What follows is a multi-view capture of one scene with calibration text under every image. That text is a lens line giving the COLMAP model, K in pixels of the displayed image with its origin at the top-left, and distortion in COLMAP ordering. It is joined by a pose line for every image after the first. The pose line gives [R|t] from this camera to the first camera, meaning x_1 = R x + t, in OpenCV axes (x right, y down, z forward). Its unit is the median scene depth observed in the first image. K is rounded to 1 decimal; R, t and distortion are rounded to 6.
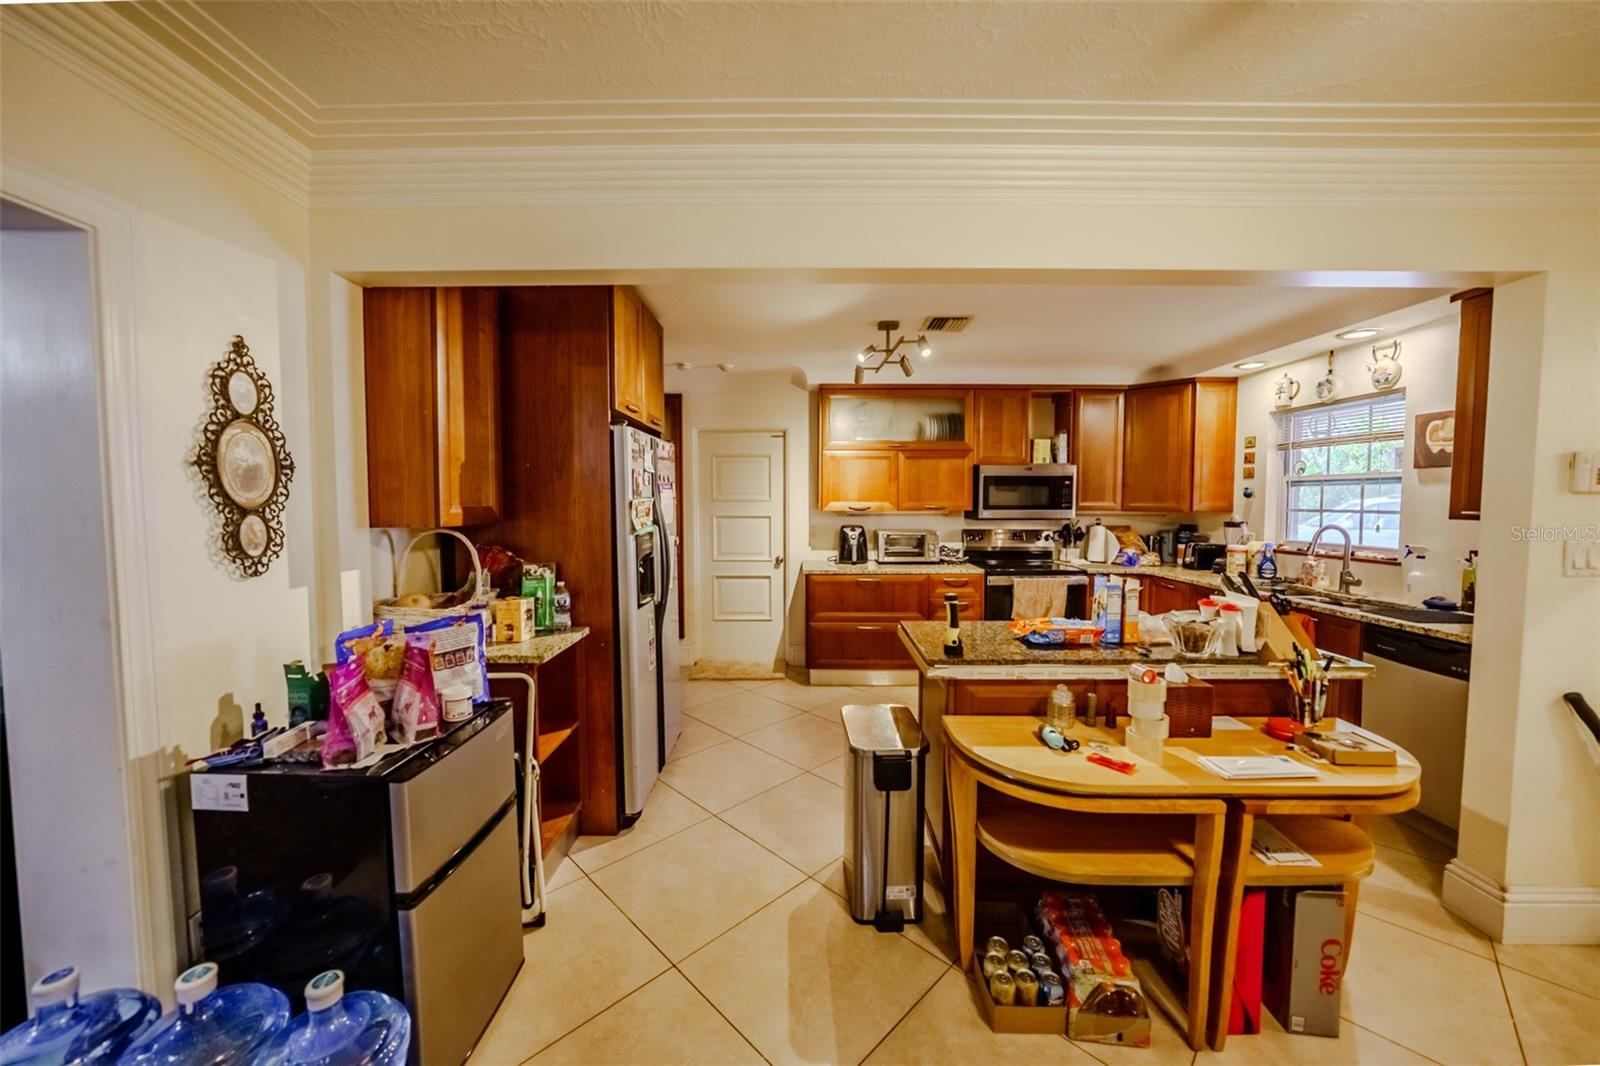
lens RADIAL K [[578.0, 0, 799.4], [0, 578.0, 529.1], [0, 0, 1]] dist [-0.029193, 0.006583]
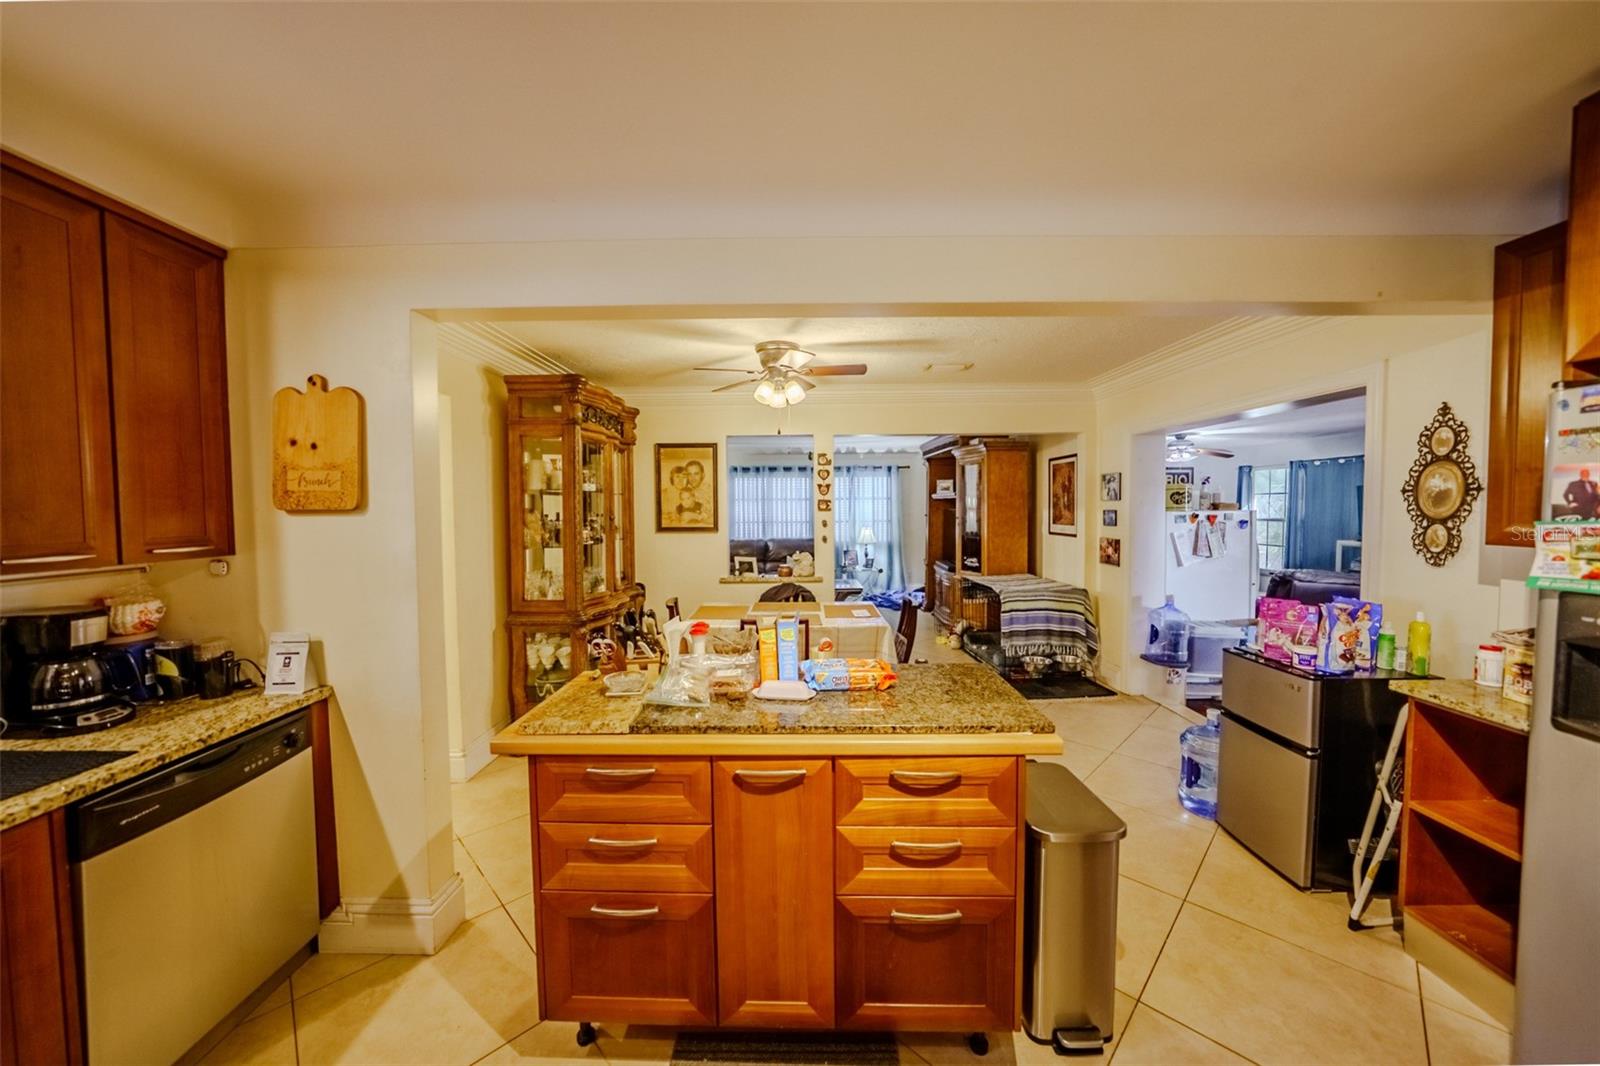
lens RADIAL K [[566.9, 0, 797.0], [0, 566.9, 527.5], [0, 0, 1]] dist [-0.028976, 0.005903]
pose [[-0.999952, 0.009607, 0.001745, 0.360210], [0.009726, 0.995806, 0.090969, -0.085195], [-0.000864, 0.090982, -0.995852, 1.271897]]
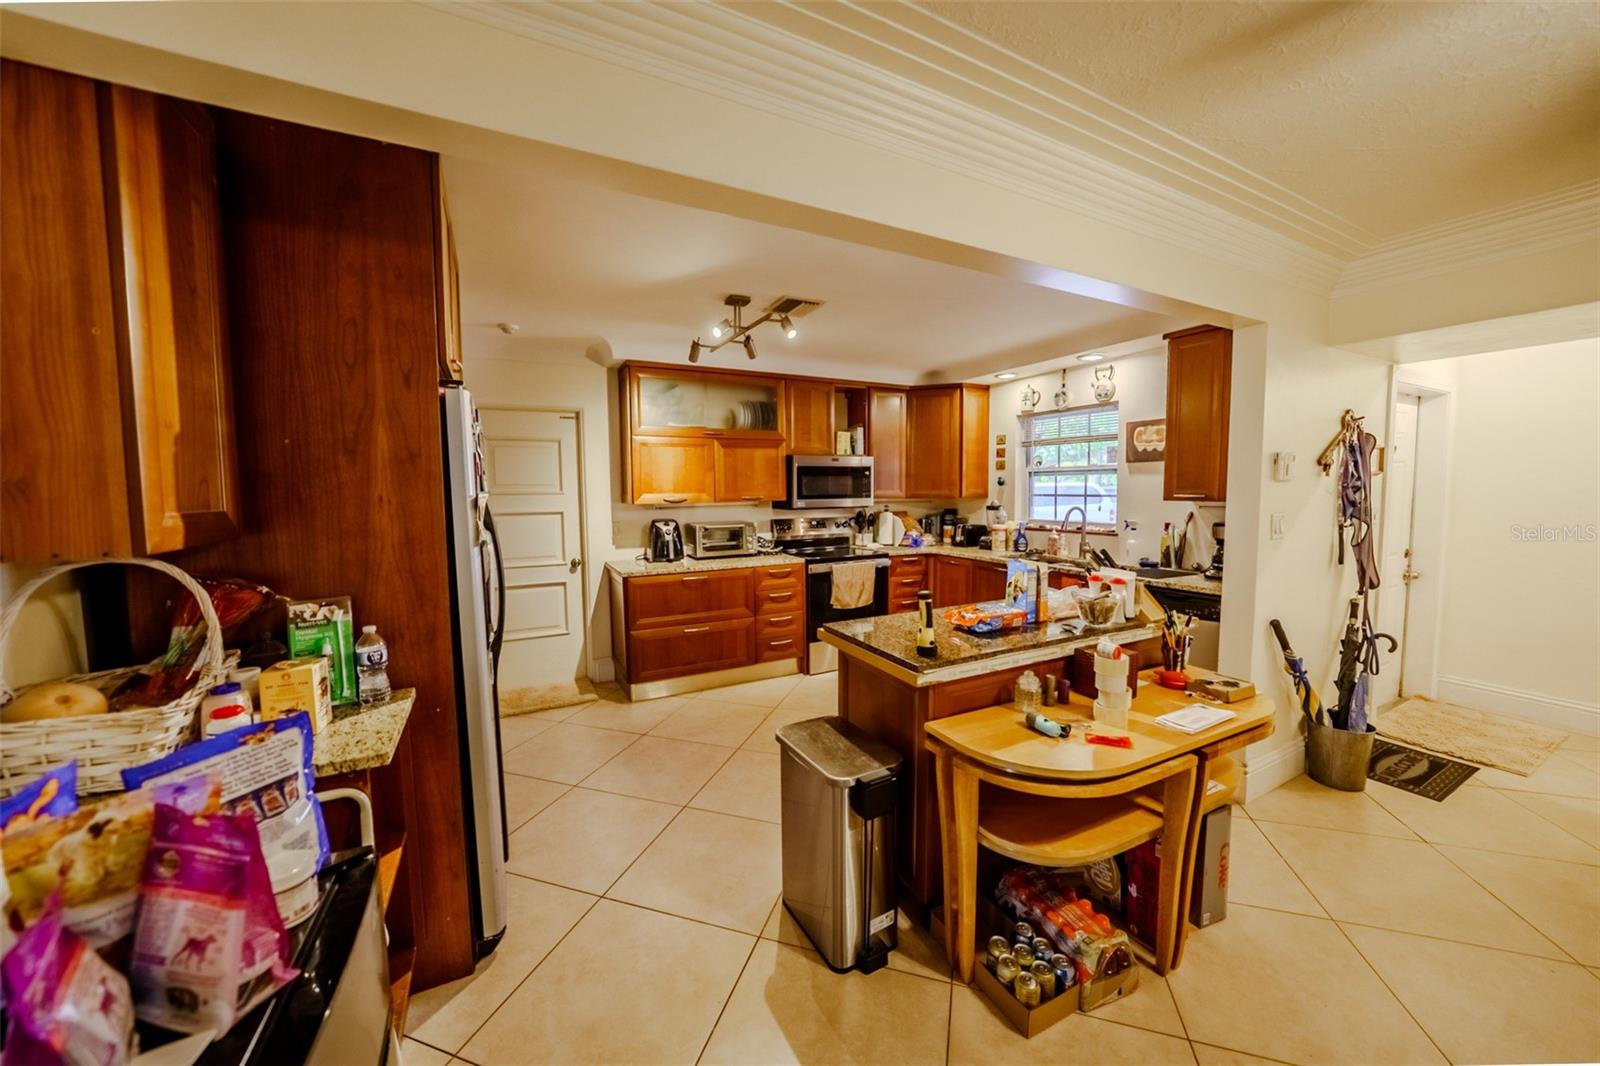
lens RADIAL K [[566.9, 0, 797.0], [0, 566.9, 527.5], [0, 0, 1]] dist [-0.028976, 0.005903]
pose [[0.886834, -0.041282, 0.460241, -0.218352], [0.033883, 0.999130, 0.024330, -0.013549], [-0.460845, -0.005983, 0.887460, 0.183148]]
